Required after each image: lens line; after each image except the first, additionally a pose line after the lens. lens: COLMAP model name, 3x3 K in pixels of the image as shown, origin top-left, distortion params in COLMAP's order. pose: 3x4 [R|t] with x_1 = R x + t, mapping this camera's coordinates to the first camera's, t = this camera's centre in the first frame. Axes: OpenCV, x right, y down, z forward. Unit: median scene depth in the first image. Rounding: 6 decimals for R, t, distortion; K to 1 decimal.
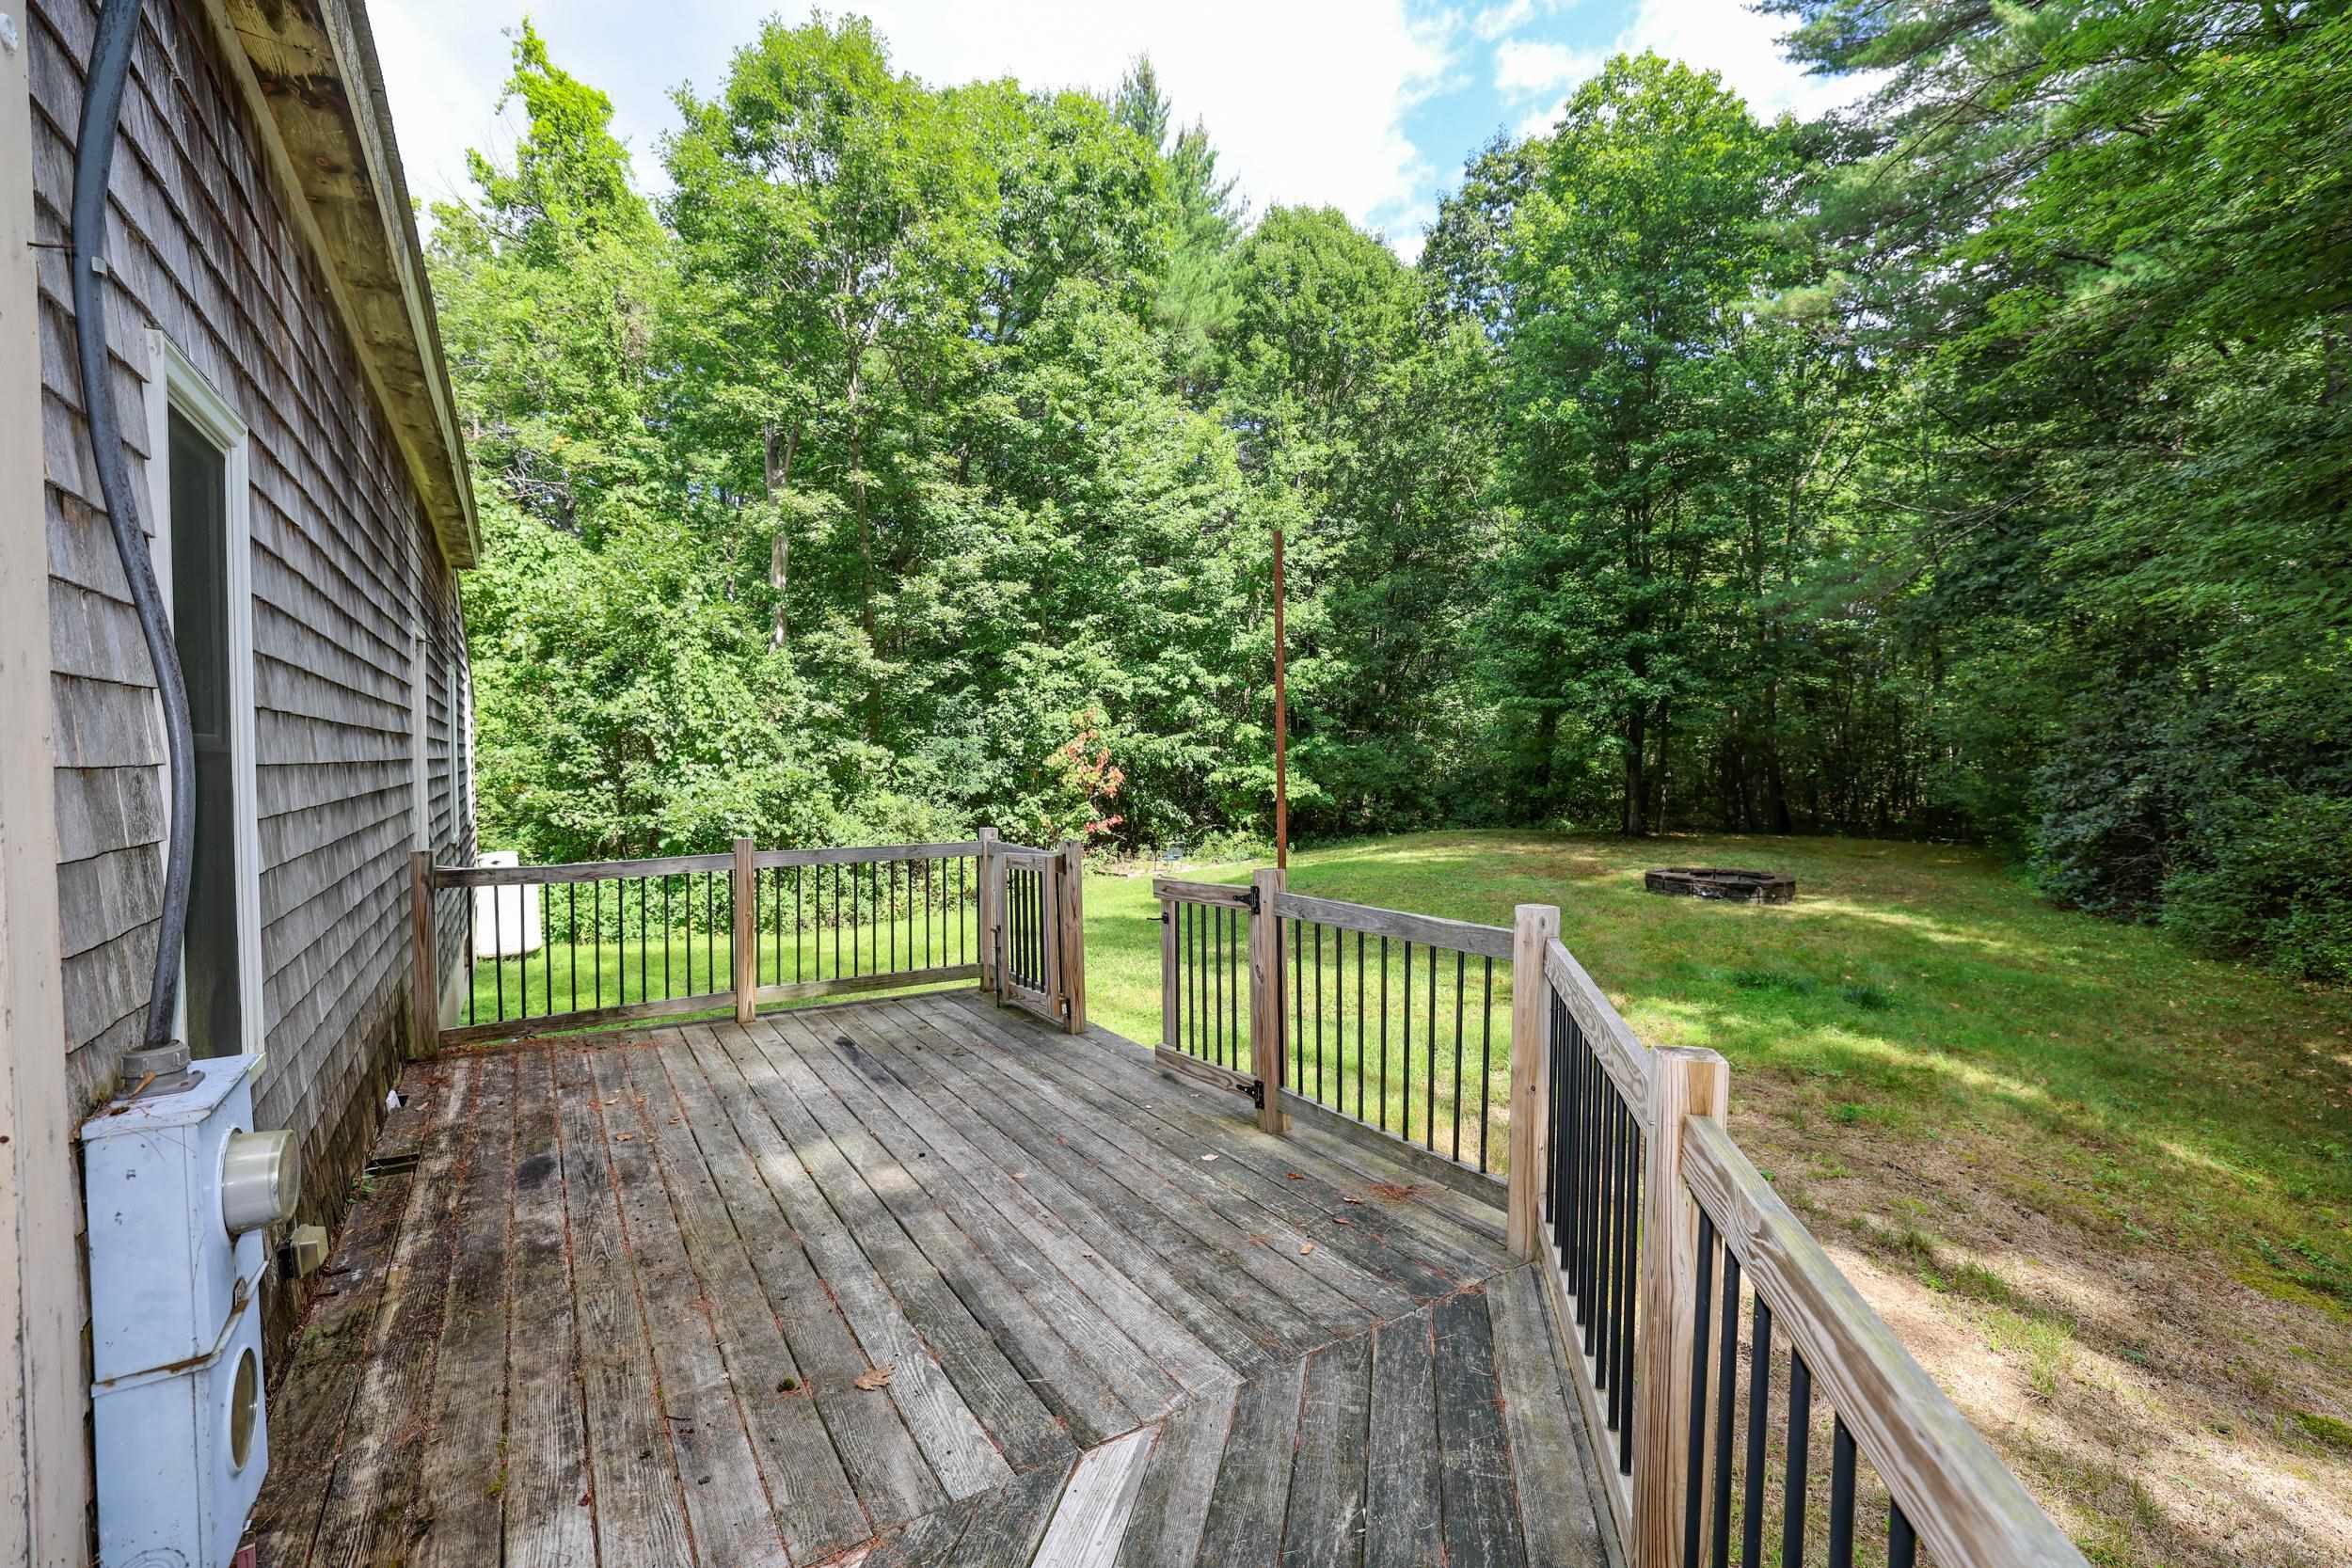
lens RADIAL K [[1022.7, 0, 1191.6], [0, 1022.7, 770.1], [0, 0, 1]] dist [-0.039236, 0.013614]
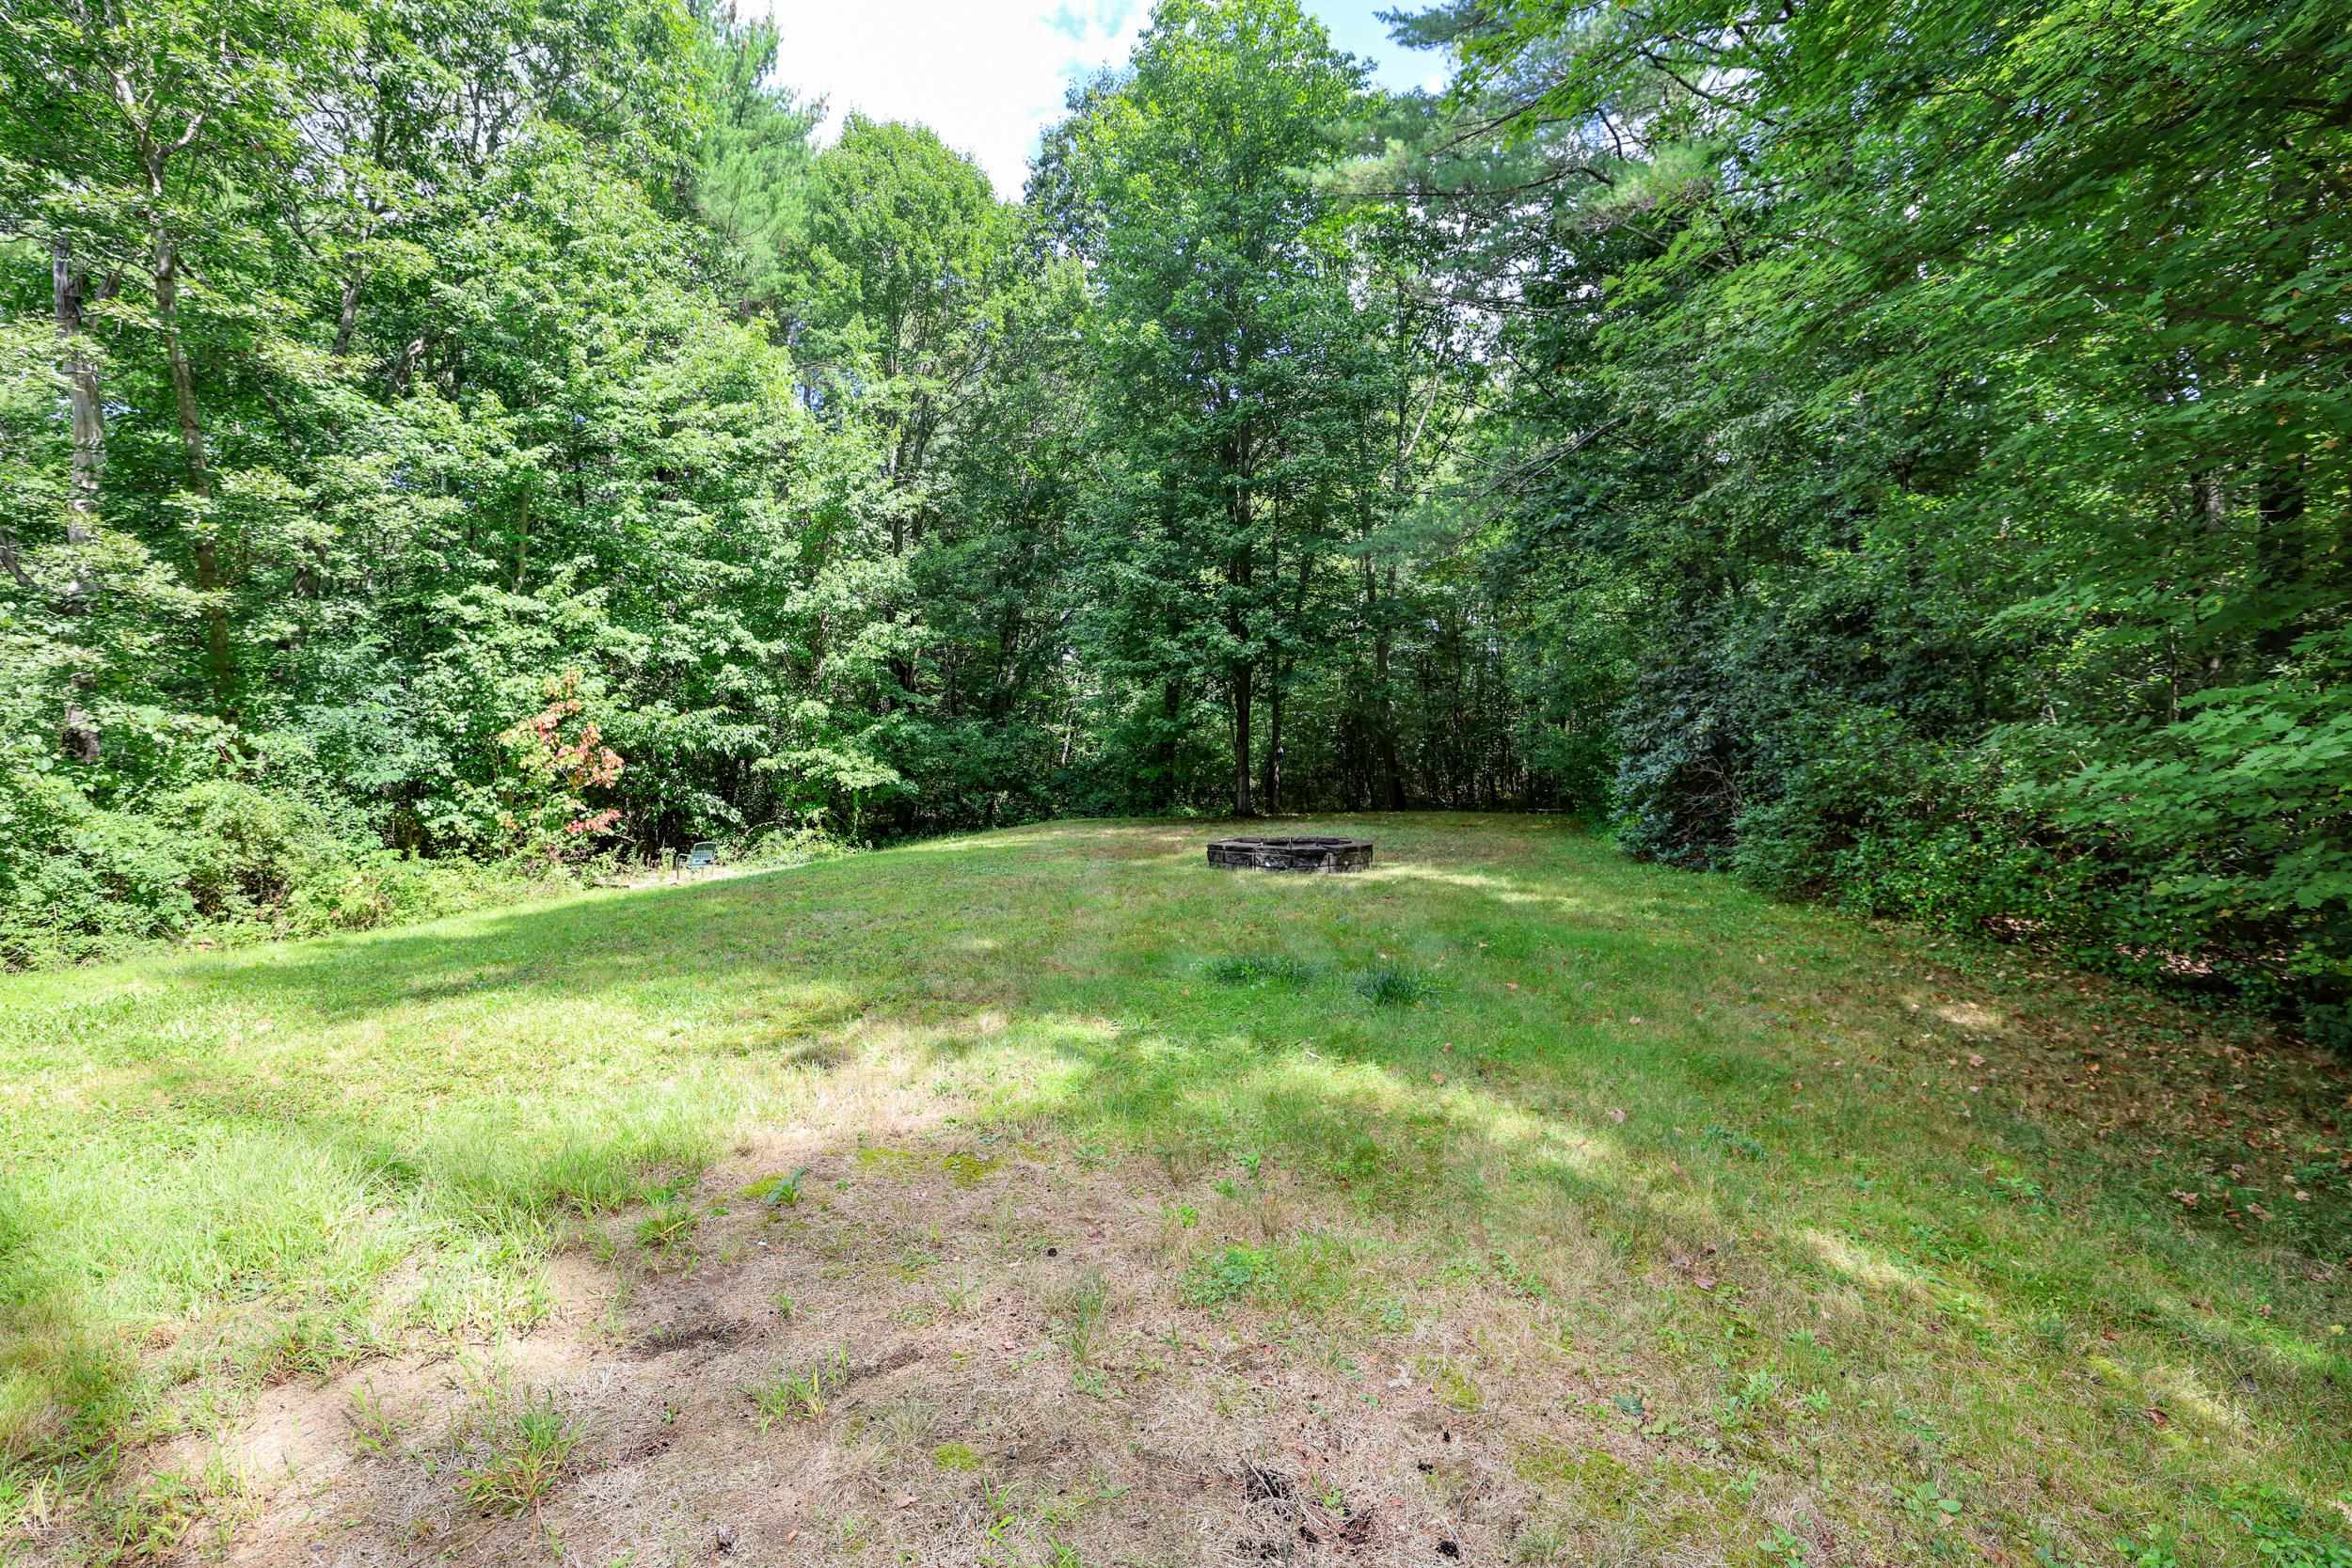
lens RADIAL K [[1022.7, 0, 1180.2], [0, 1022.7, 753.2], [0, 0, 1]] dist [-0.039236, 0.013614]
pose [[0.957135, -0.016813, 0.289153, 0.114396], [0.024775, 0.999407, -0.023900, 0.028679], [-0.288580, 0.030039, 0.956984, 0.130757]]
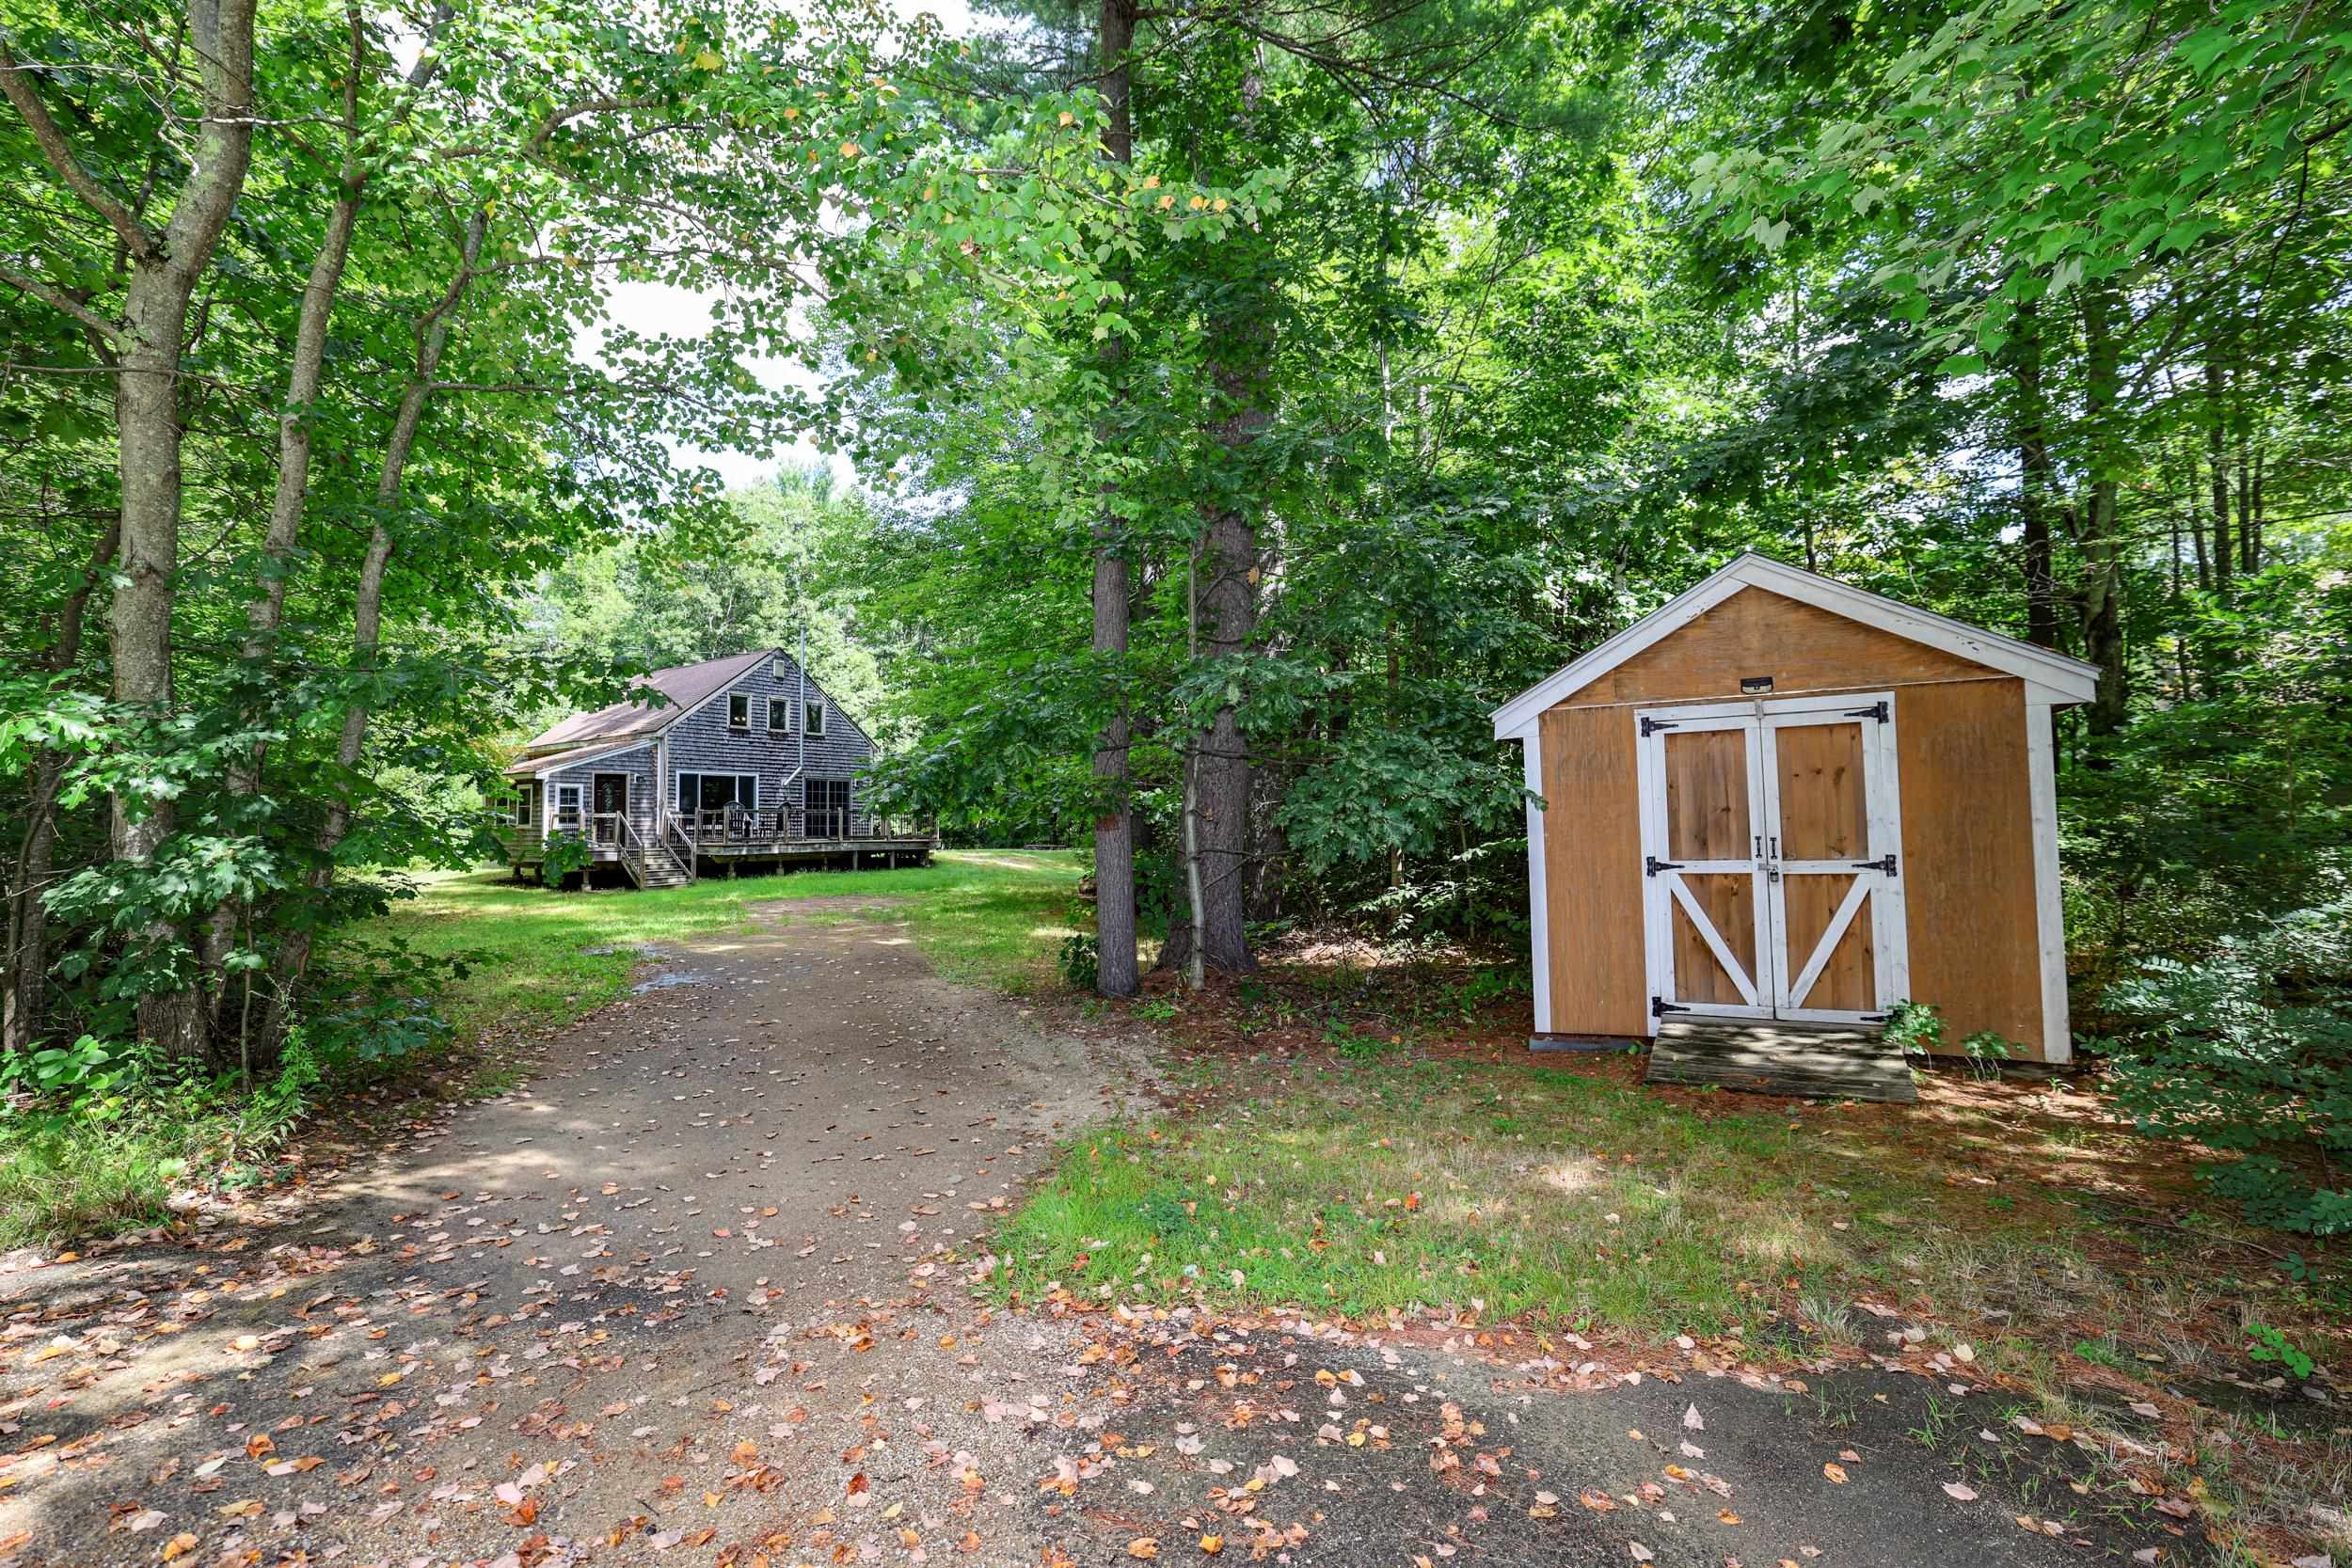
lens RADIAL K [[1022.7, 0, 1178.7], [0, 1022.7, 770.5], [0, 0, 1]] dist [-0.039236, 0.013614]
pose [[0.928695, 0.011709, 0.370659, -0.172138], [0.016386, 0.997230, -0.072558, 0.065473], [-0.370482, 0.073458, 0.925930, -1.294265]]
